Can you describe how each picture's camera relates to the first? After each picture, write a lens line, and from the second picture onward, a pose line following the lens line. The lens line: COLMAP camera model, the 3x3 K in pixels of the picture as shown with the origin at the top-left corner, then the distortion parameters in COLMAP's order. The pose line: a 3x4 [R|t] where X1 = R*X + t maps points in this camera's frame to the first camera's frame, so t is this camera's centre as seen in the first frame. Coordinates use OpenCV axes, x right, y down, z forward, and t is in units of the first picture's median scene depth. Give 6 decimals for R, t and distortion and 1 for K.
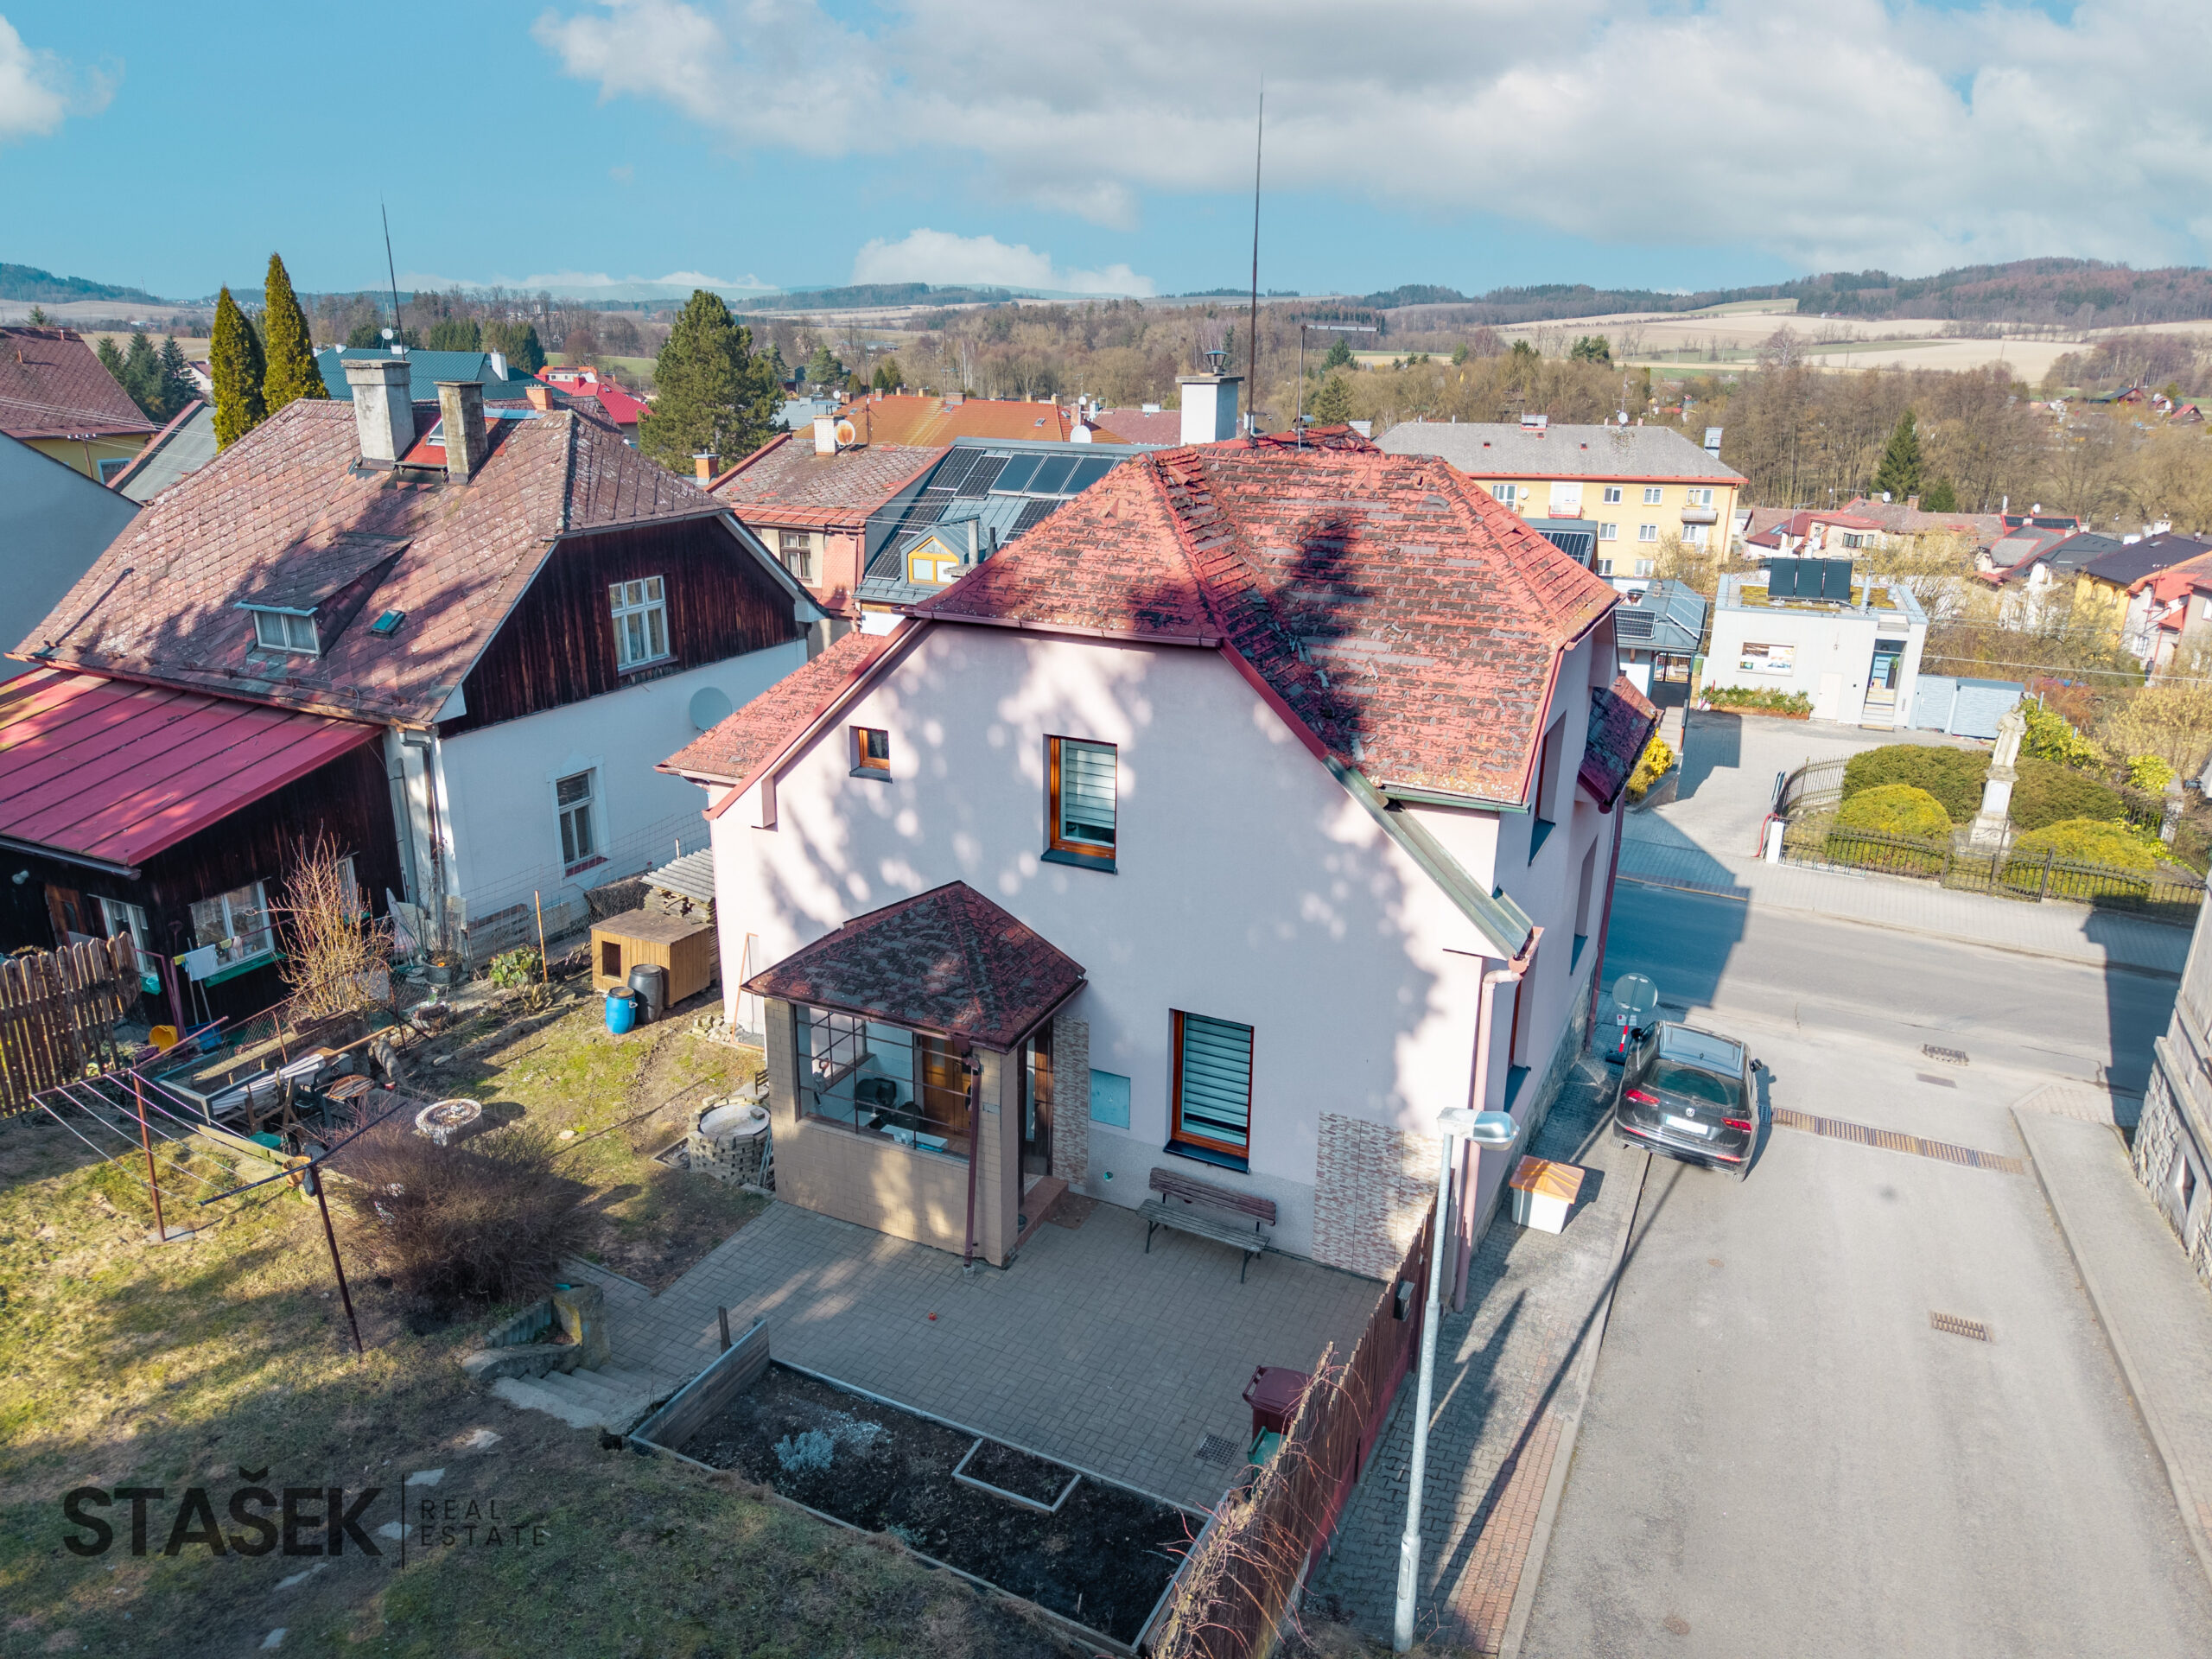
lens RADIAL K [[1491.5, 0, 1110.7], [0, 1491.5, 801.5], [0, 0, 1]] dist [0.032000, -0.056194]
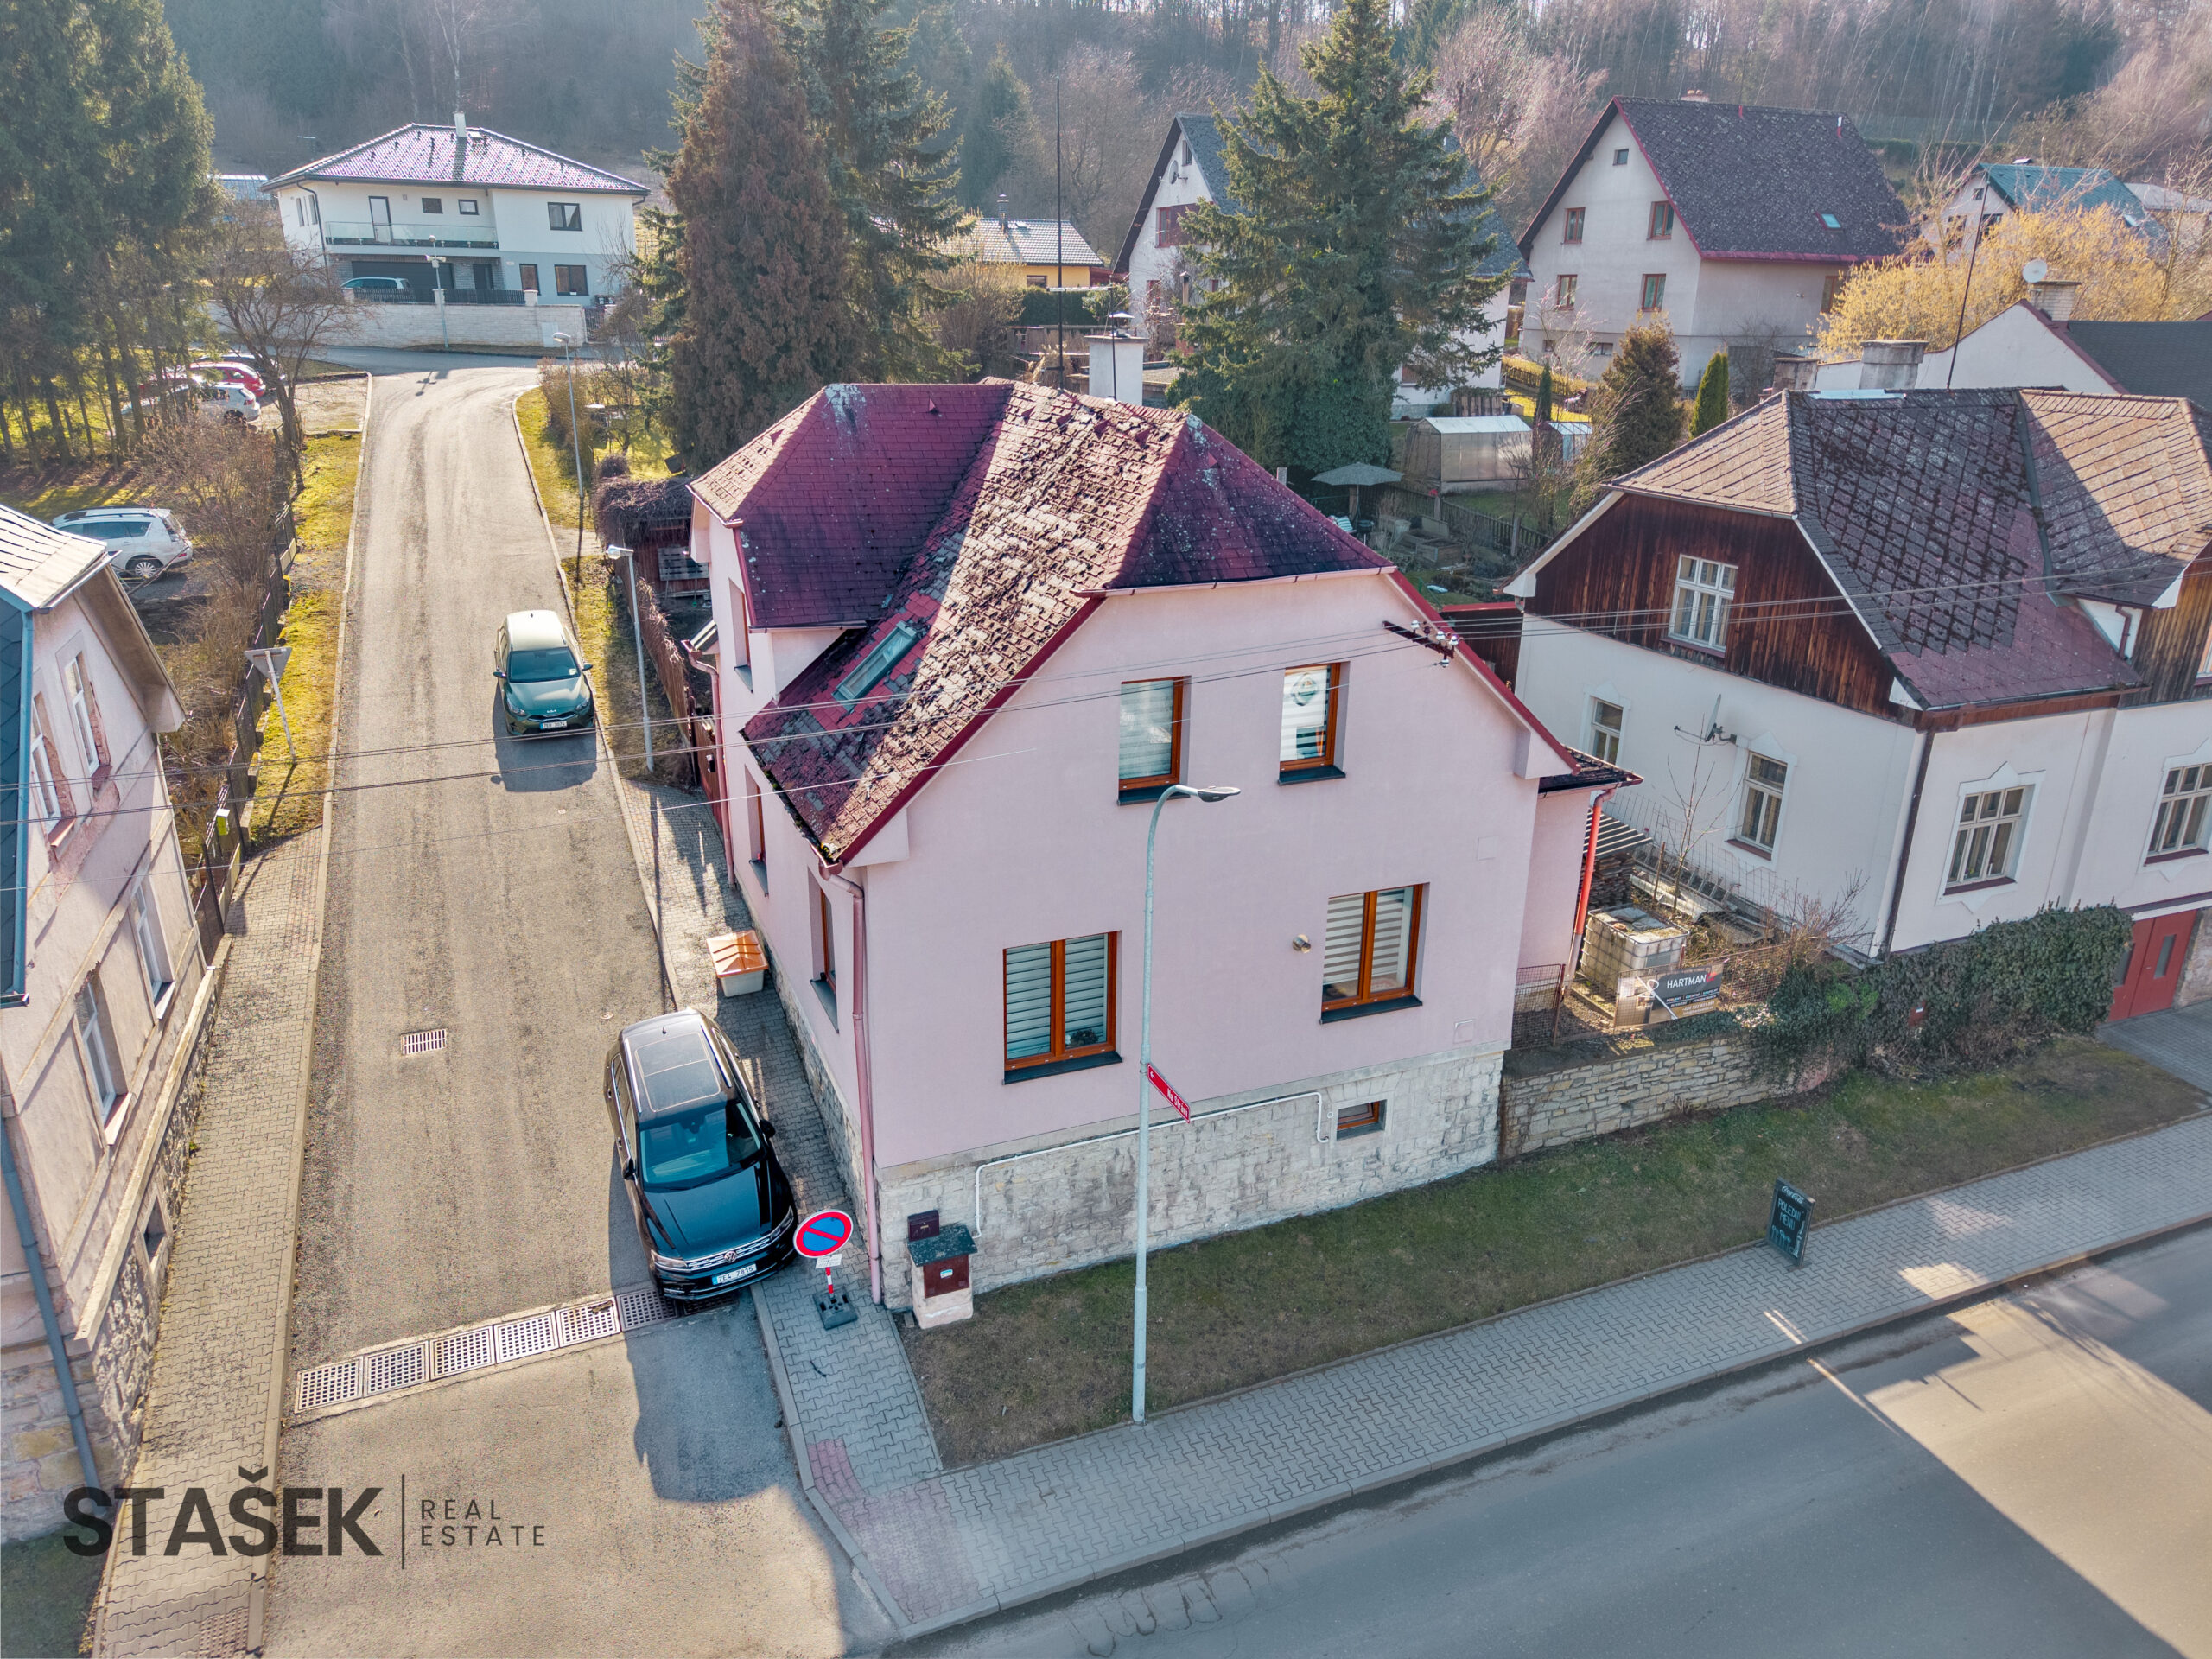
lens RADIAL K [[1491.5, 0, 1110.7], [0, 1491.5, 801.5], [0, 0, 1]] dist [0.032000, -0.056194]
pose [[-0.668889, 0.228345, -0.707422, 0.902396], [-0.238466, 0.835443, 0.495145, -0.540560], [0.704075, 0.499894, -0.504366, 1.710566]]
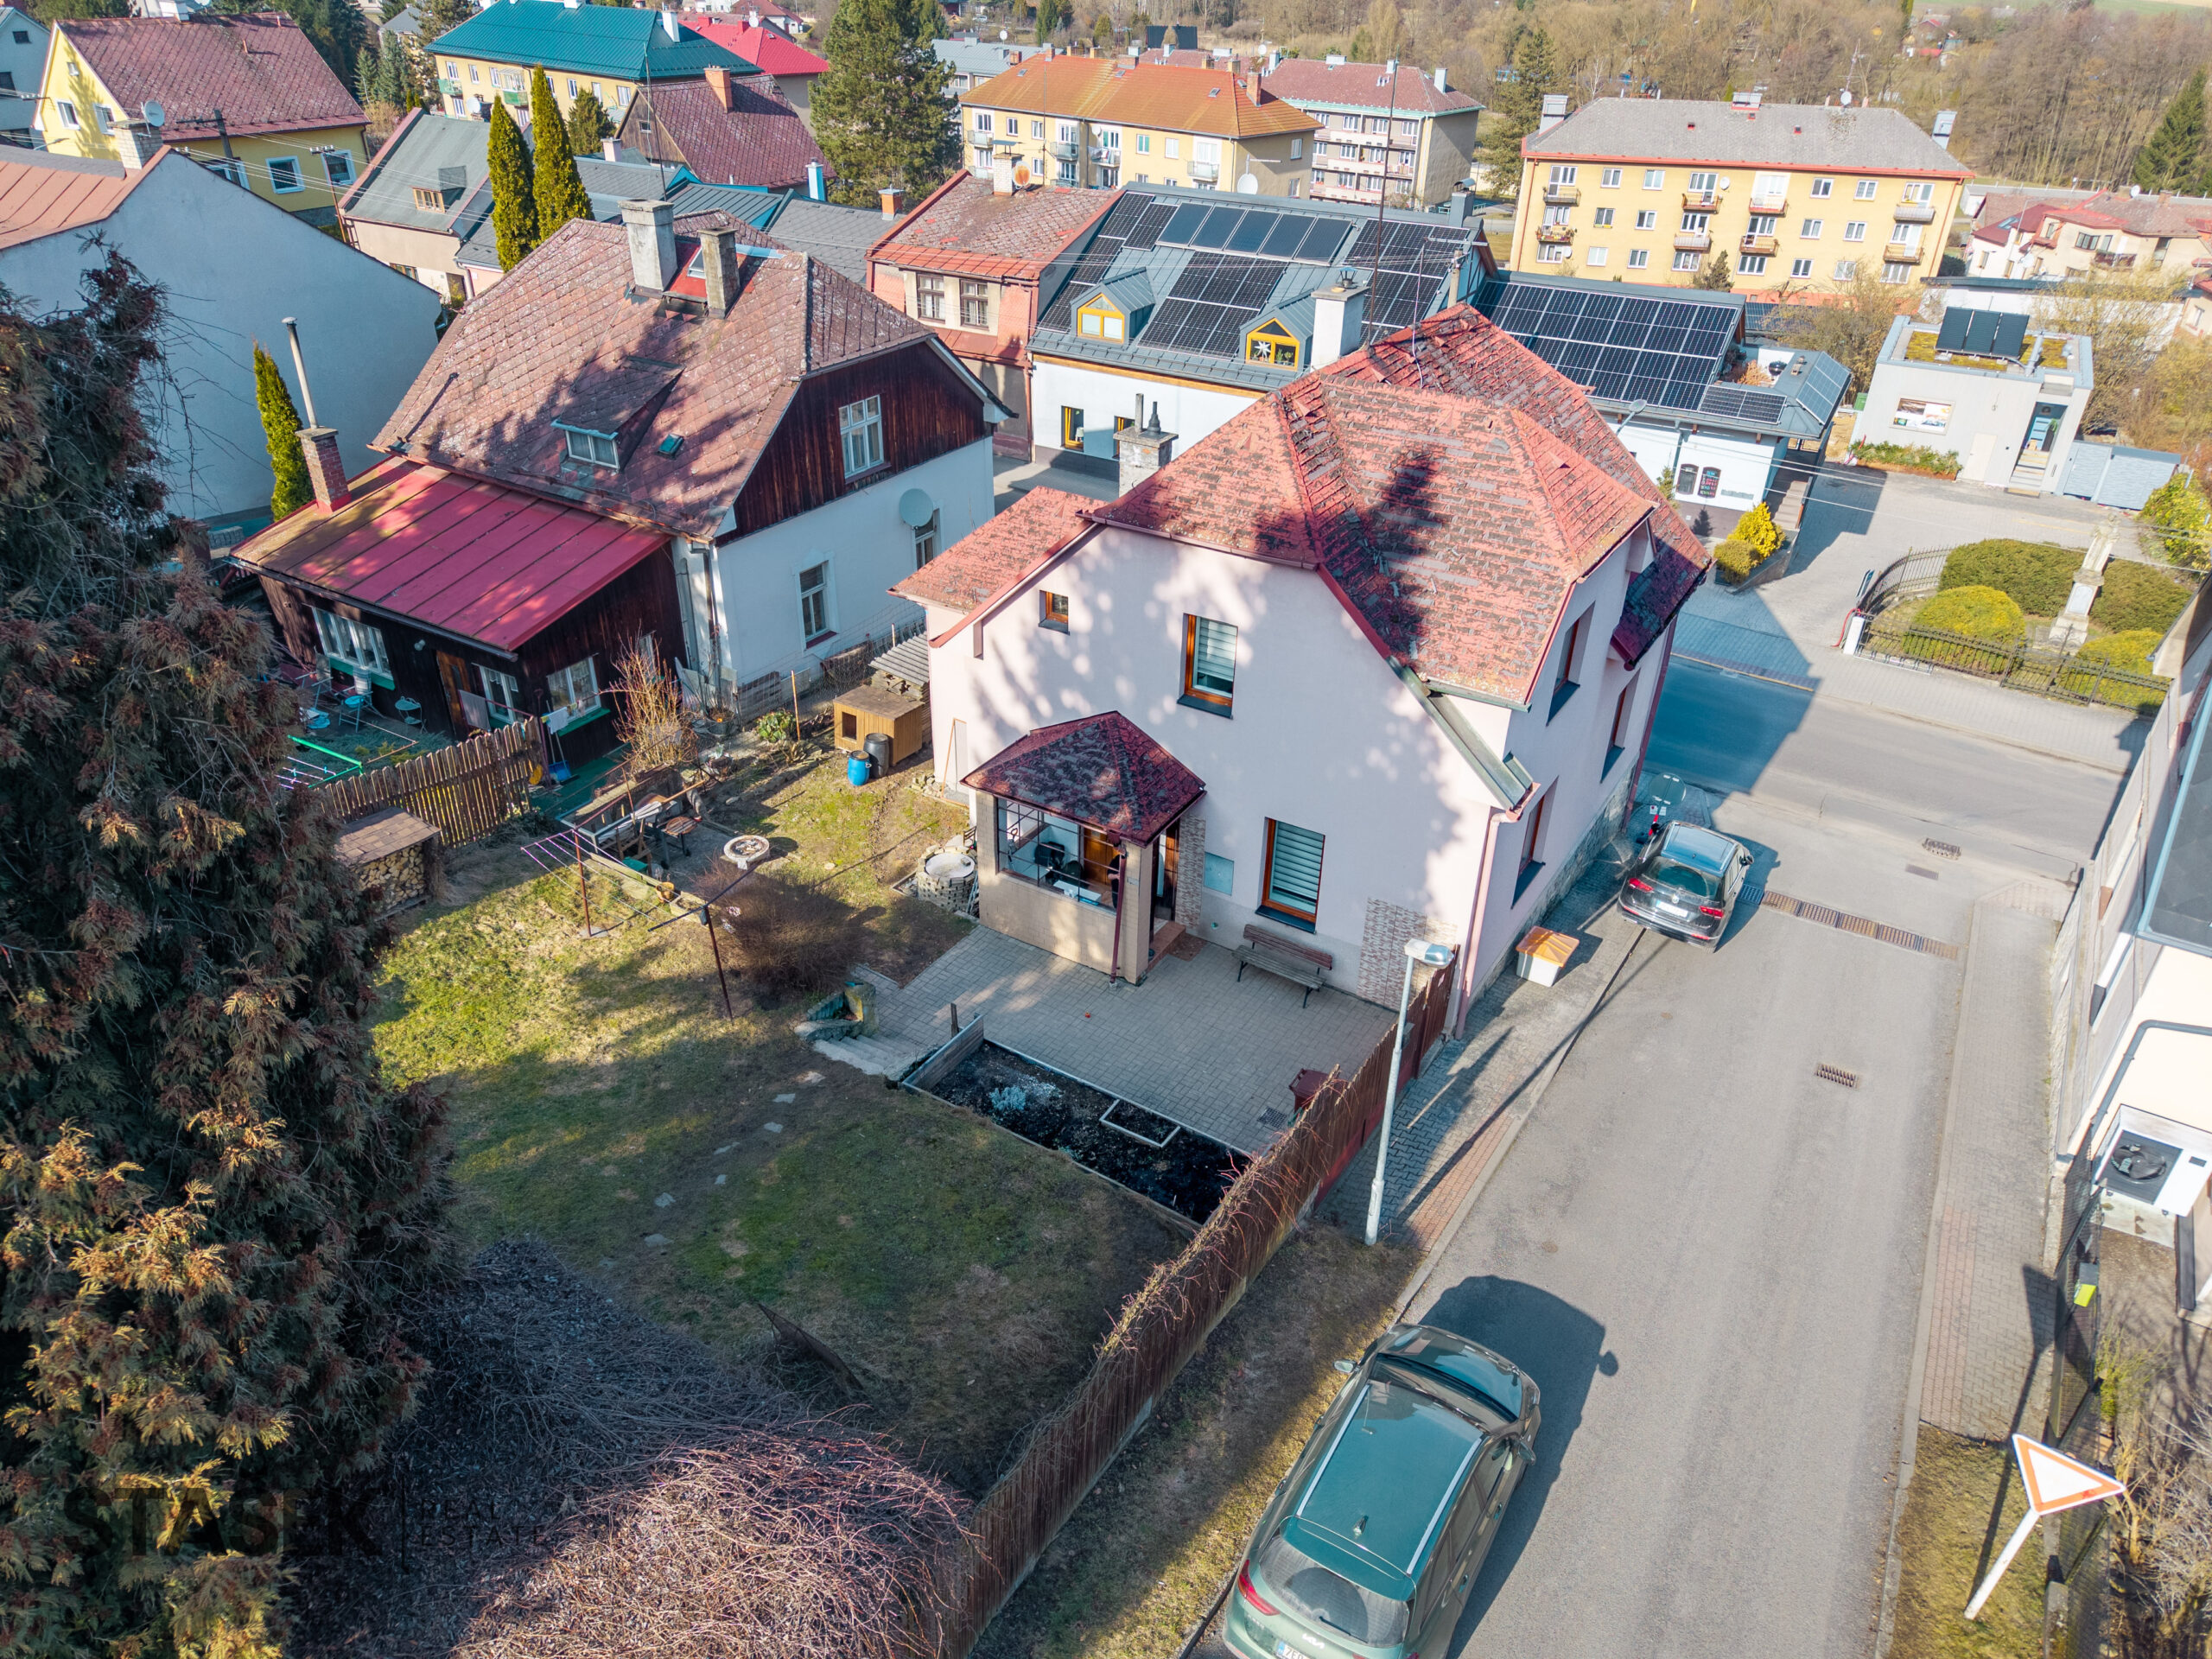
lens RADIAL K [[1491.5, 0, 1110.7], [0, 1491.5, 801.5], [0, 0, 1]] dist [0.032000, -0.056194]
pose [[0.993920, 0.062303, -0.090781, 0.017589], [-0.041009, 0.974657, 0.219915, -0.141006], [0.102182, -0.214855, 0.971286, -0.286332]]
